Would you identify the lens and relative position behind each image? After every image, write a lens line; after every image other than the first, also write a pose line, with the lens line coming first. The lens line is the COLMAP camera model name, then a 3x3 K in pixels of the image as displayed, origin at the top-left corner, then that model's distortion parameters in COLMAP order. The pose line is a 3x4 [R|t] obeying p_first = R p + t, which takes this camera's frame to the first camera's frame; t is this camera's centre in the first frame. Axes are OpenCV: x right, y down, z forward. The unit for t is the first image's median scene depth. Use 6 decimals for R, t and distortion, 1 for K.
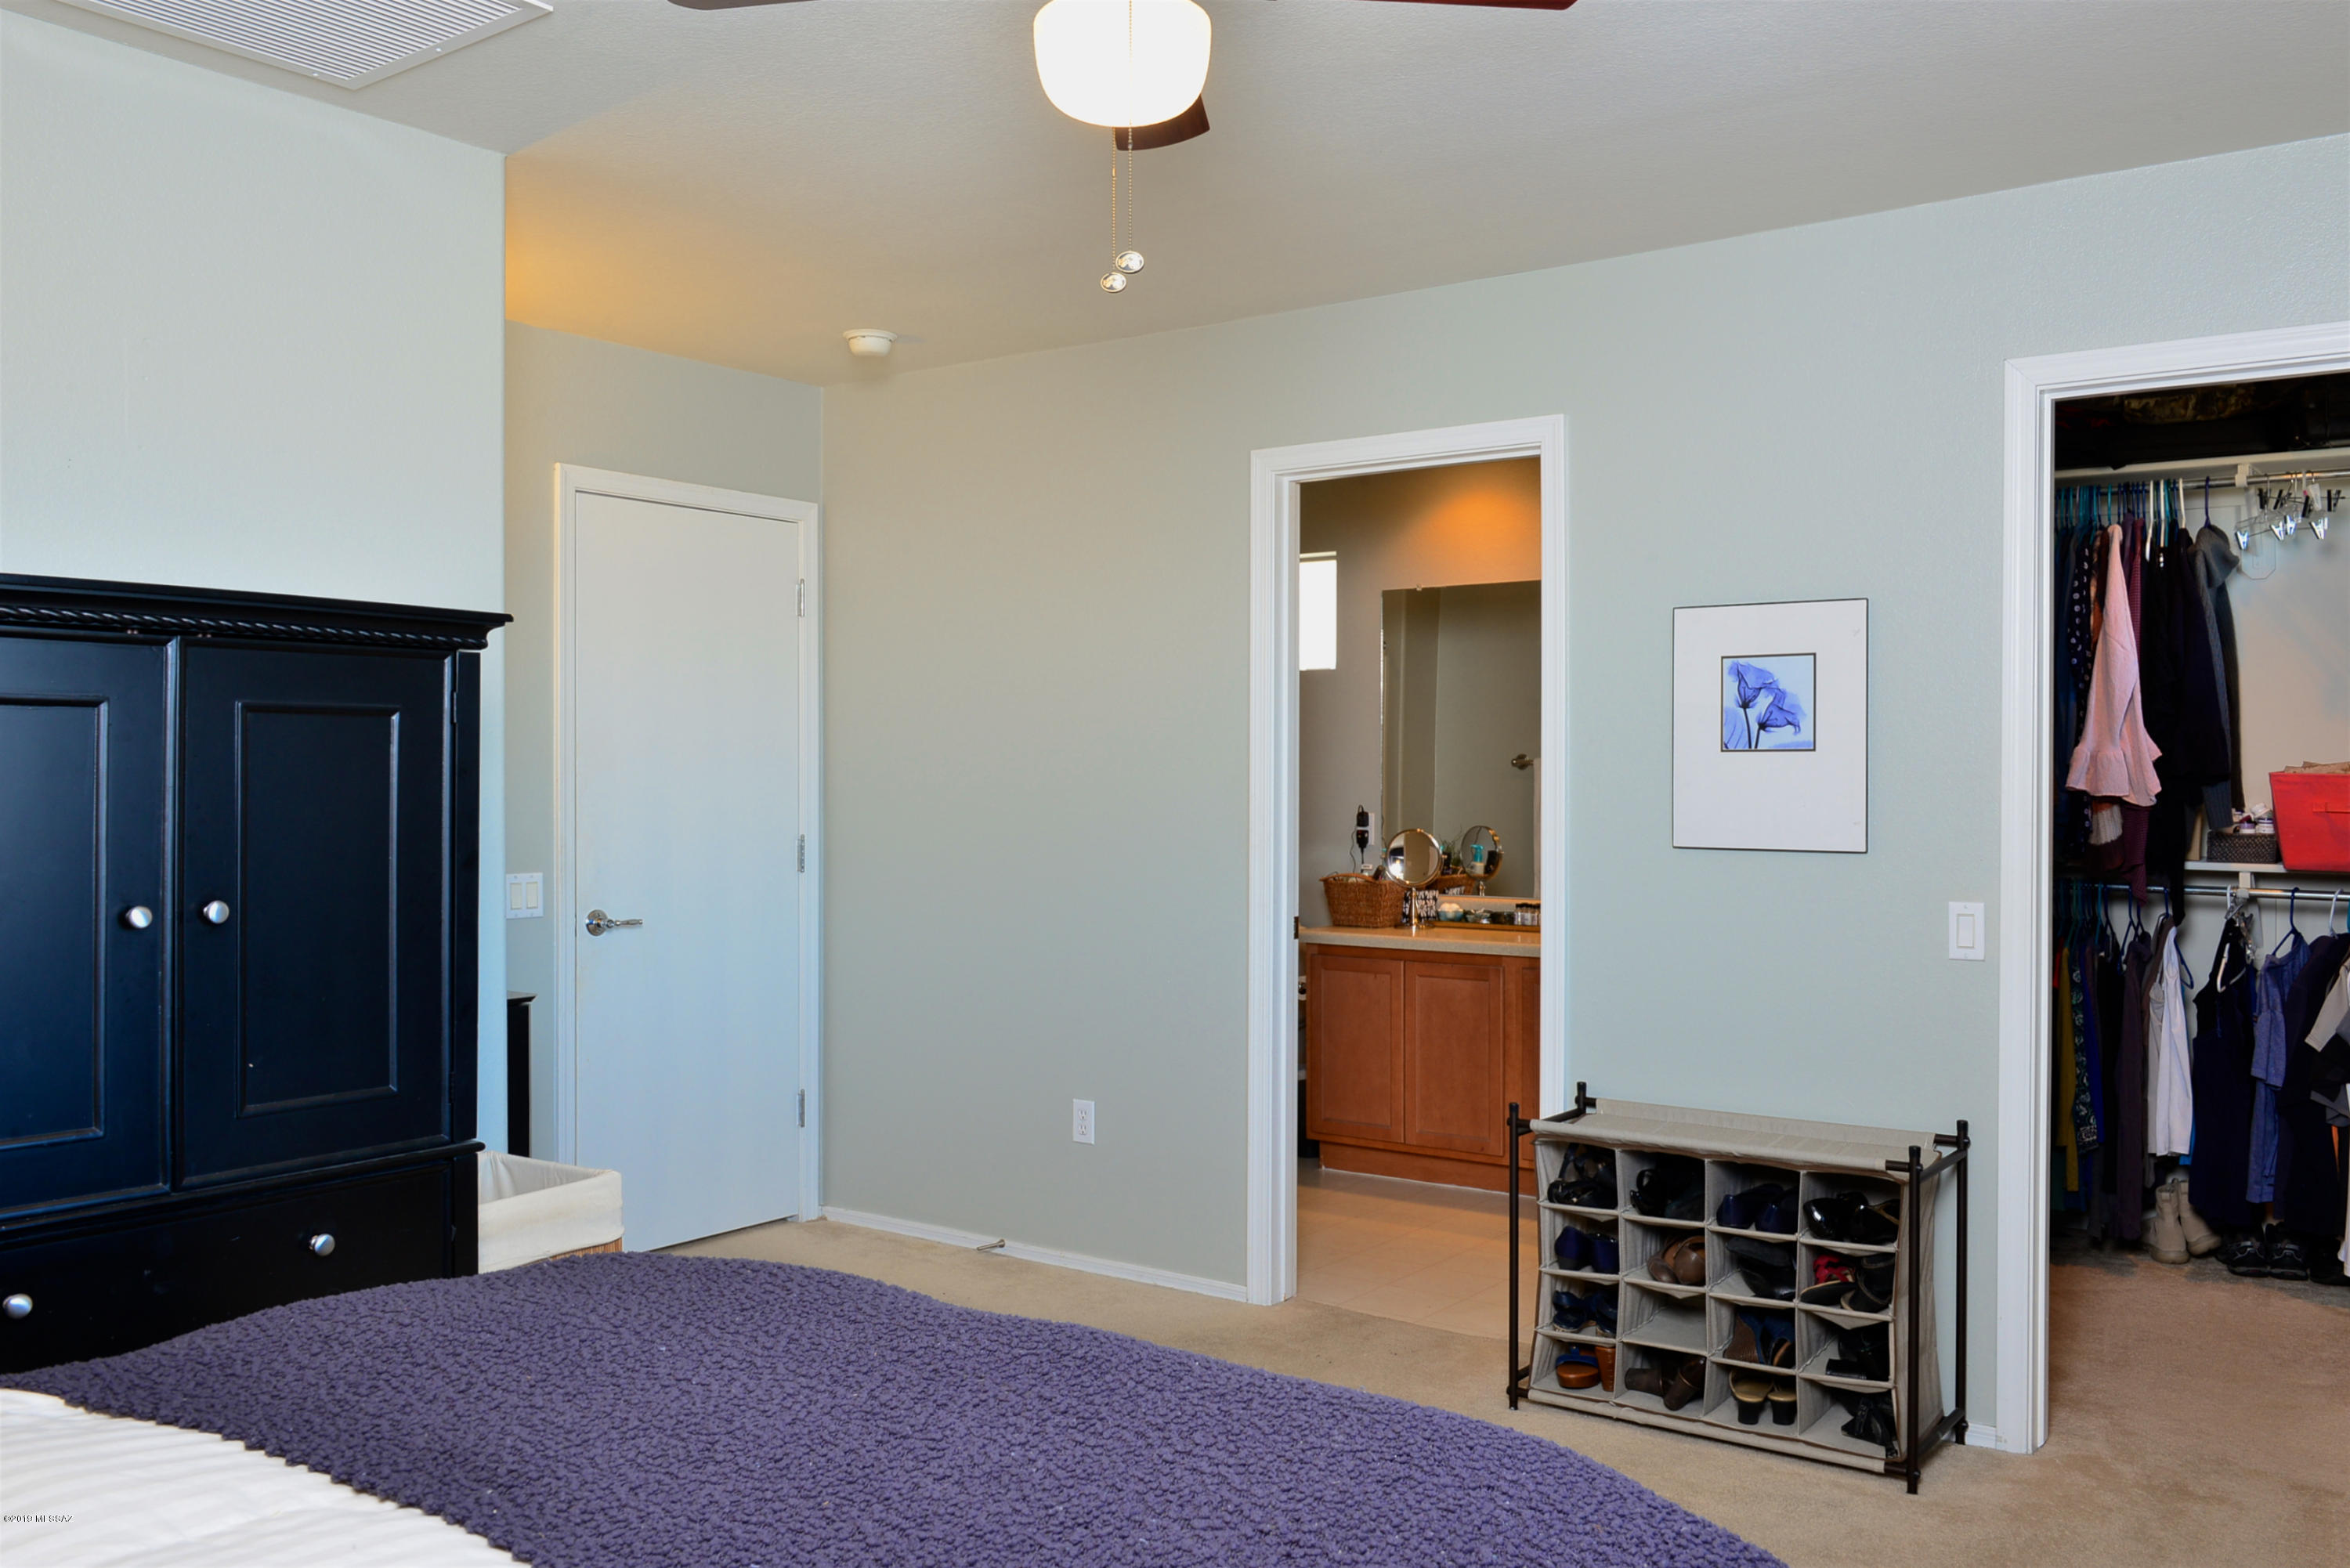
lens RADIAL K [[1918.0, 0, 1175.0], [0, 1918.0, 784.0], [0, 0, 1]] dist [-0.004471, -0.040545]
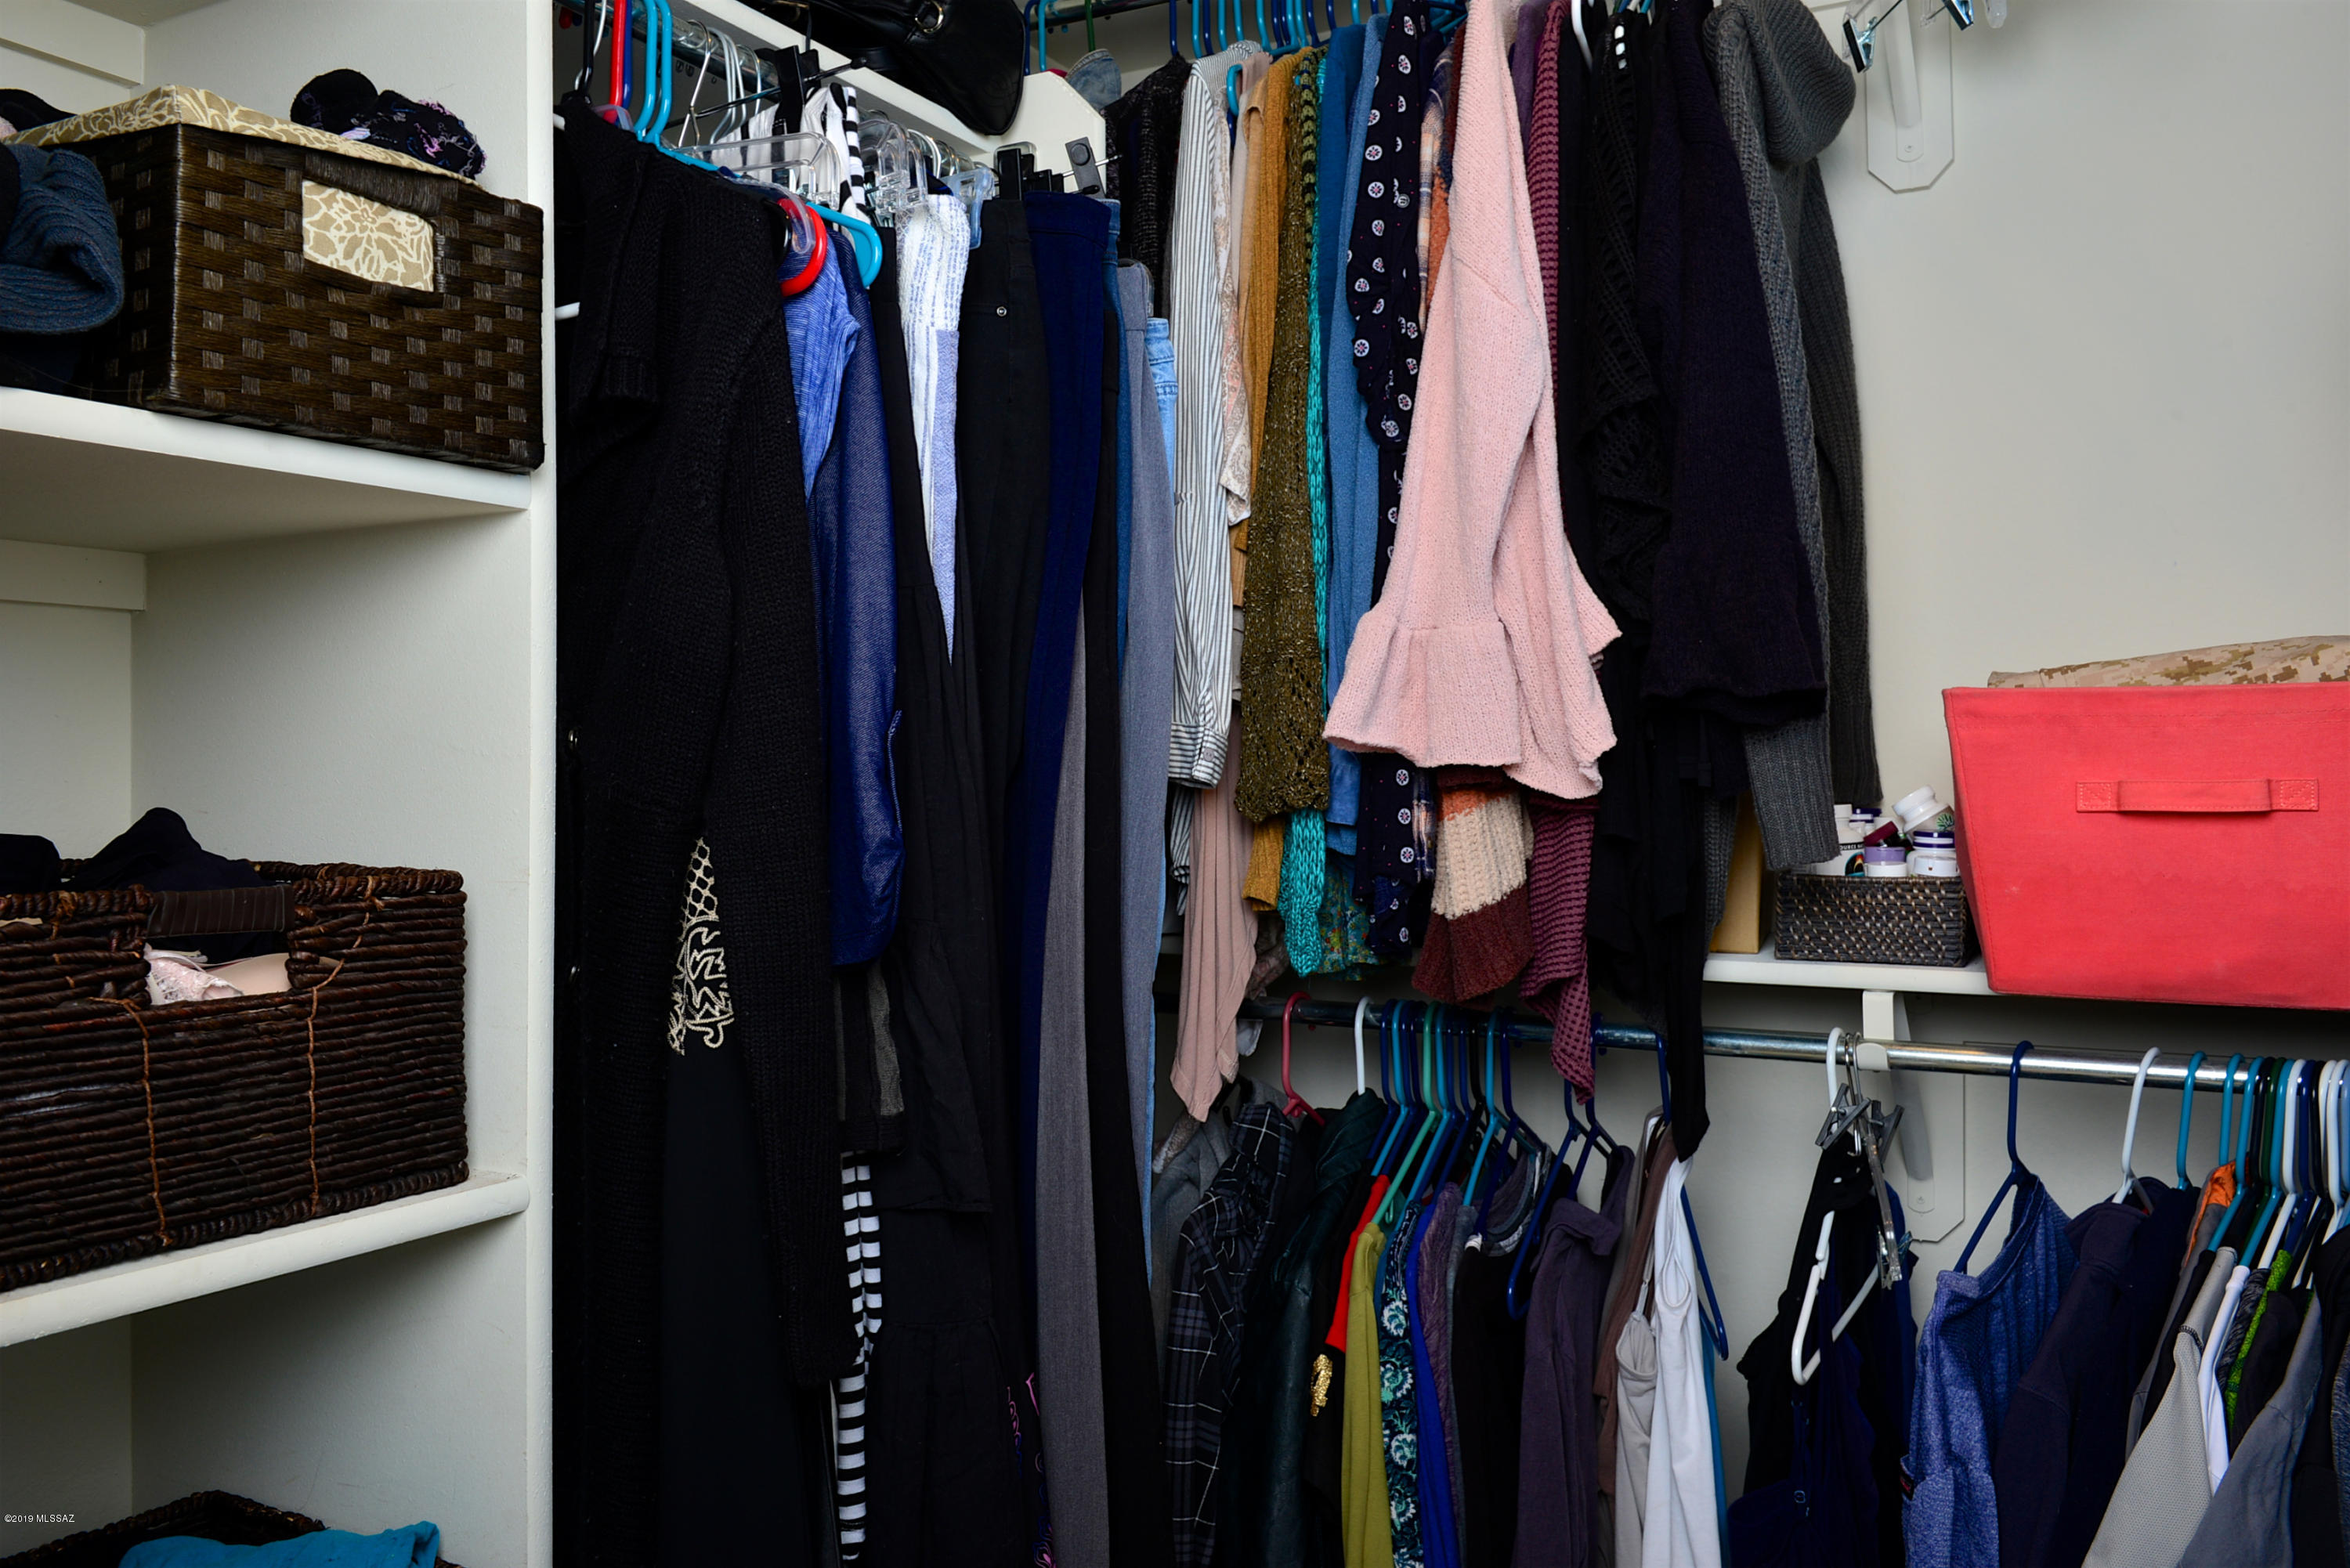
lens RADIAL K [[1918.0, 0, 1175.0], [0, 1918.0, 784.0], [0, 0, 1]] dist [-0.004471, -0.040545]
pose [[0.990928, -0.005004, 0.134298, 0.393604], [0.006321, 0.999936, -0.009380, 0.011857], [-0.134242, 0.010144, 0.990897, 0.682874]]
